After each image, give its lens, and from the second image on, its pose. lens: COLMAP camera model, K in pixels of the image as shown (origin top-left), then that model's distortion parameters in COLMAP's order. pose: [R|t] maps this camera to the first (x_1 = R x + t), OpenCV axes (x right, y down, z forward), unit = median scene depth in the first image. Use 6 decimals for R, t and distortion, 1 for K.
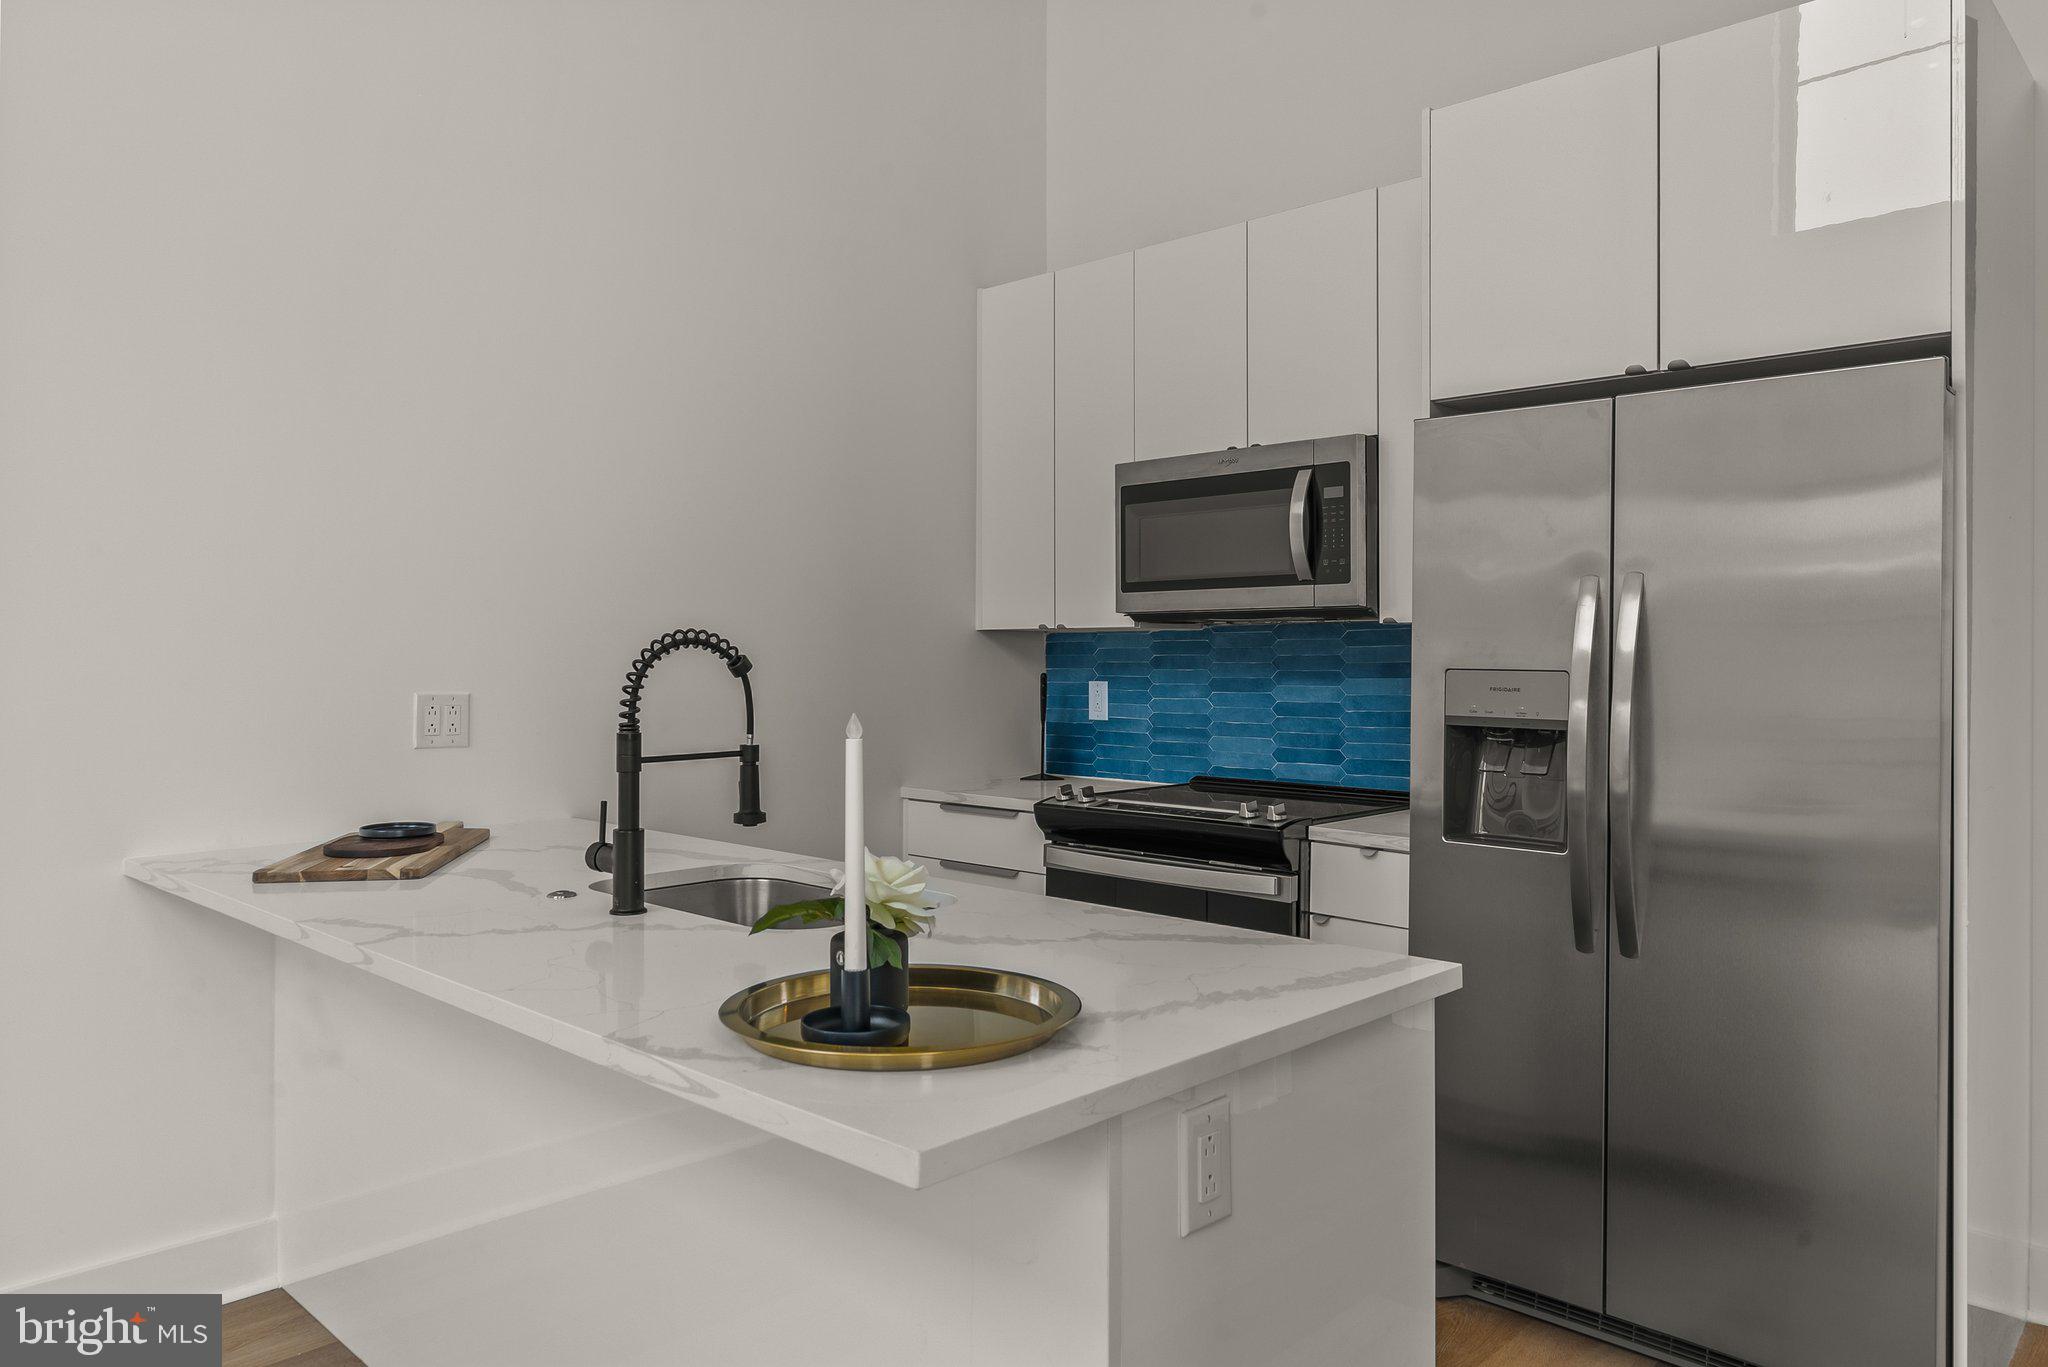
lens RADIAL K [[1398.8, 0, 1030.7], [0, 1398.8, 676.1], [0, 0, 1]] dist [-0.002020, -0.000076]
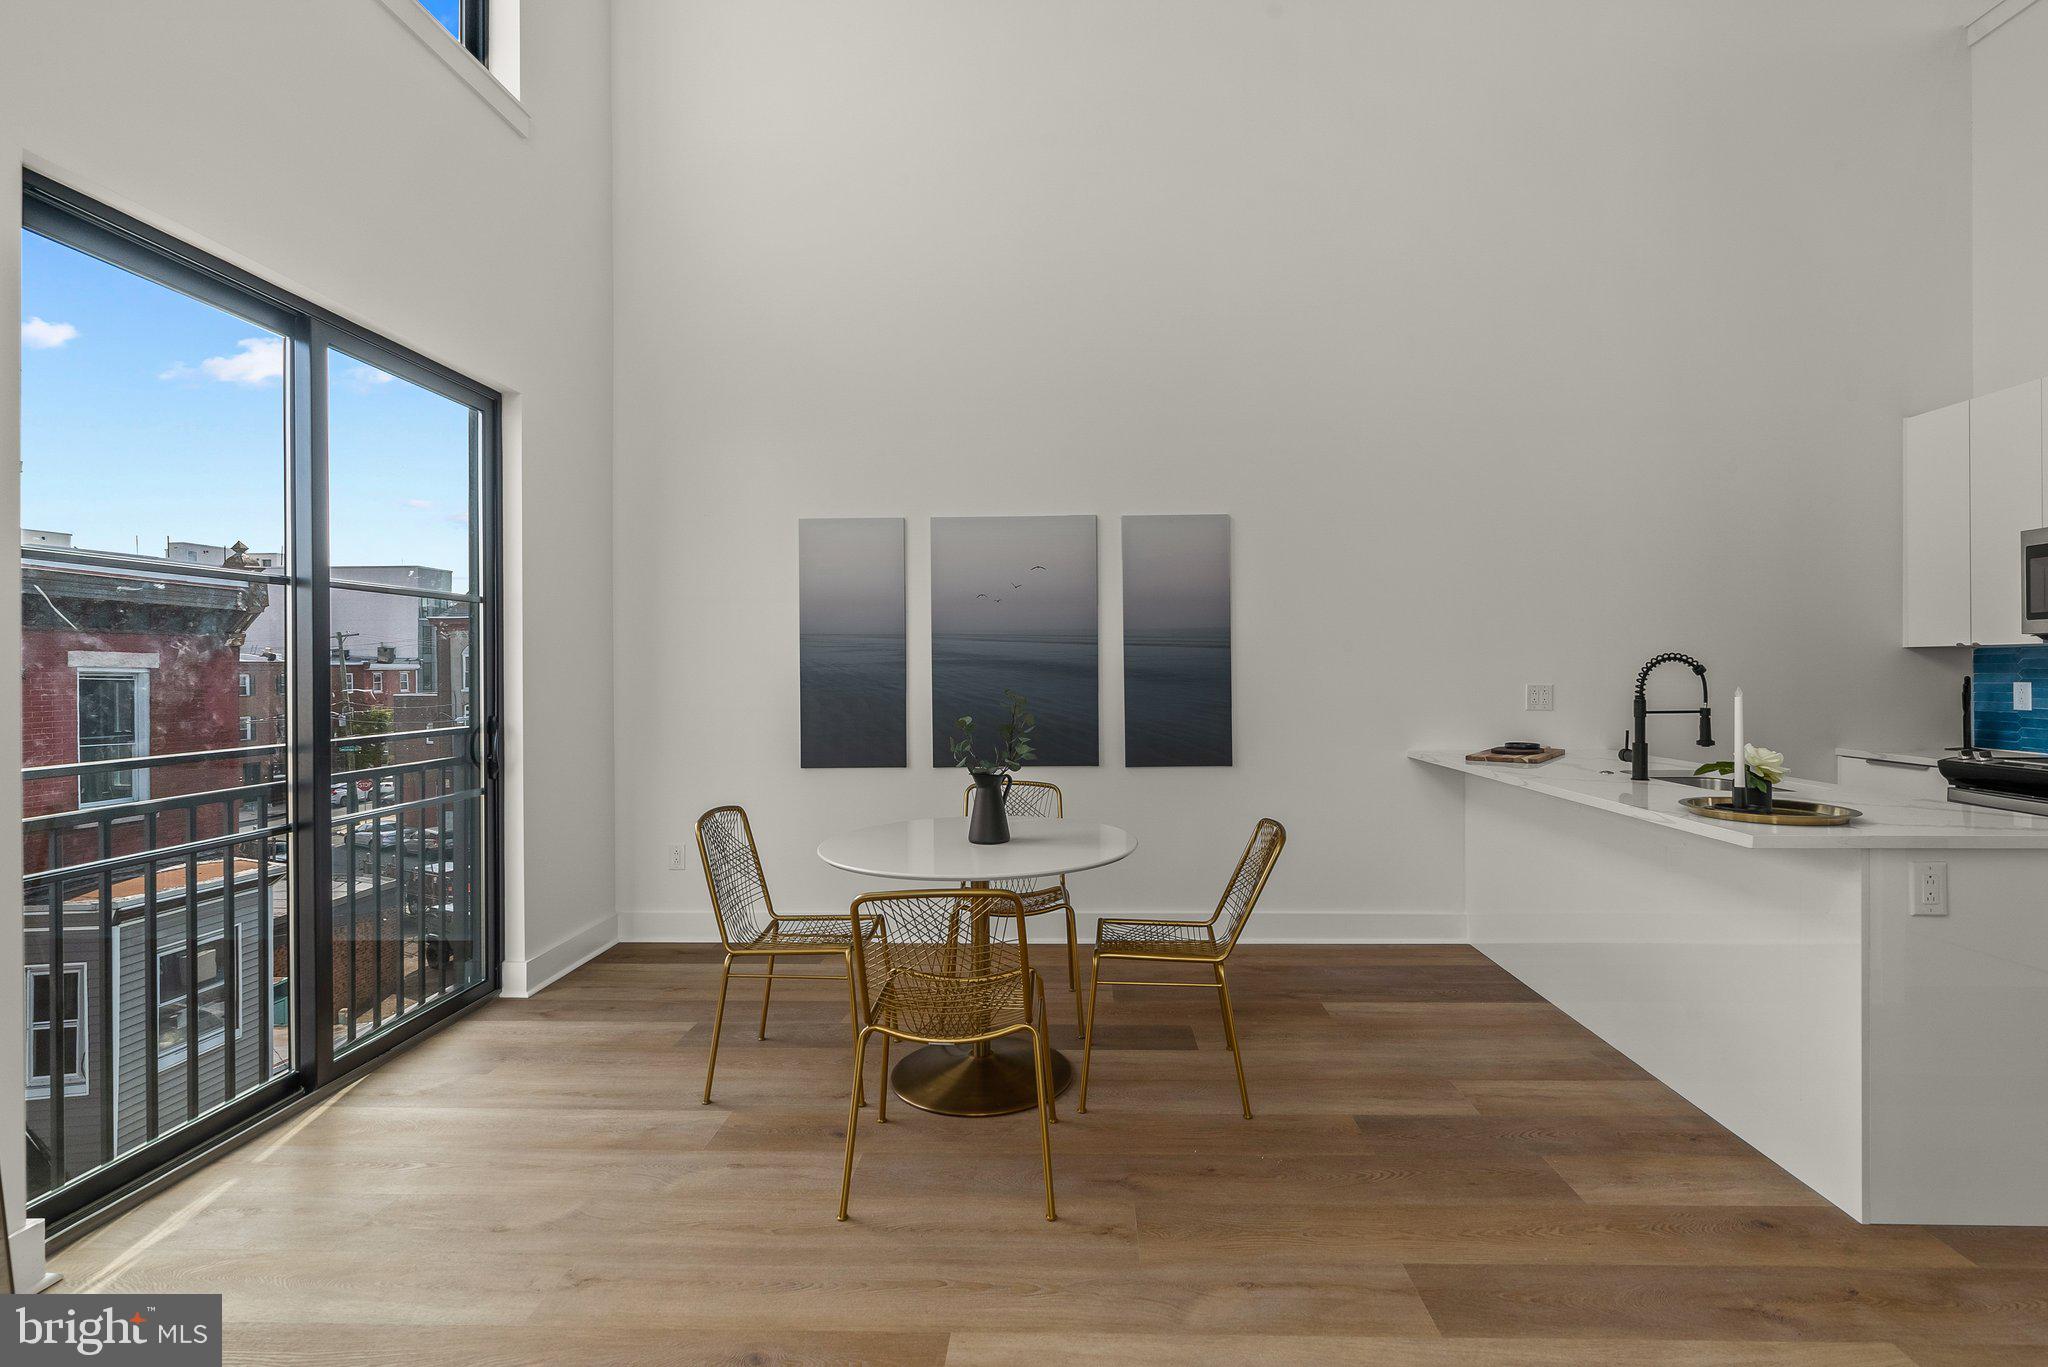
lens RADIAL K [[957.5, 0, 1059.7], [0, 957.5, 669.1], [0, 0, 1]] dist [0.002195, 0.000820]
pose [[0.677356, -0.004990, -0.735638, 0.119764], [-0.005442, 0.999916, -0.011794, 0.008243], [0.735635, 0.011992, 0.677272, -0.407718]]
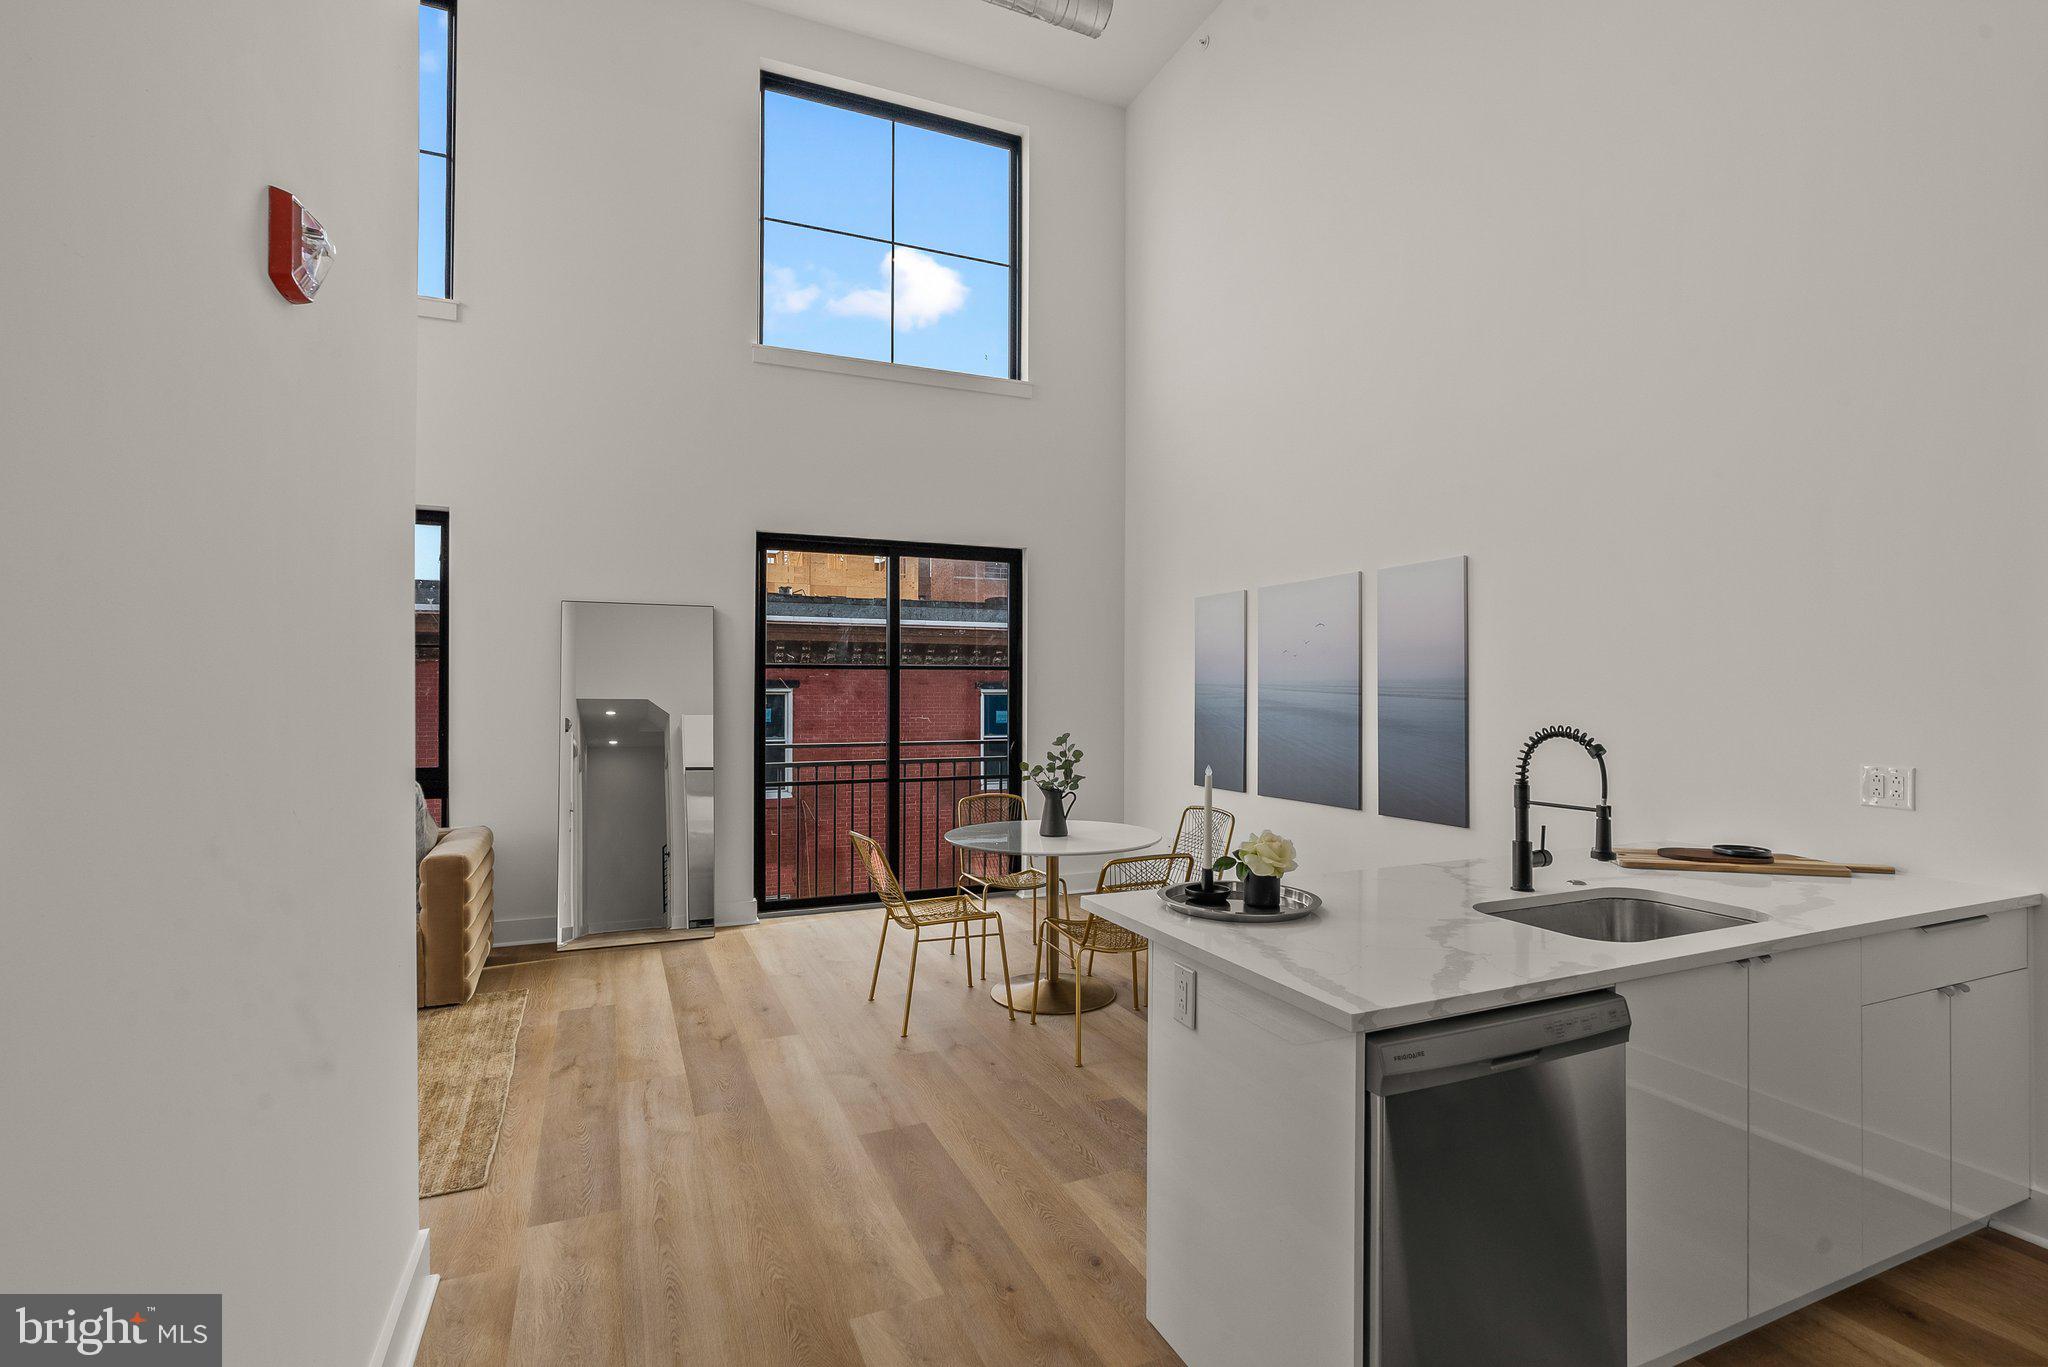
lens RADIAL K [[928.5, 0, 1013.4], [0, 928.5, 687.8], [0, 0, 1]] dist [-0.001819, 0.000297]
pose [[-0.389176, -0.005841, -0.921145, 0.567360], [-0.016179, 0.999869, 0.000495, -0.039764], [0.921021, 0.015096, -0.389219, 0.497746]]
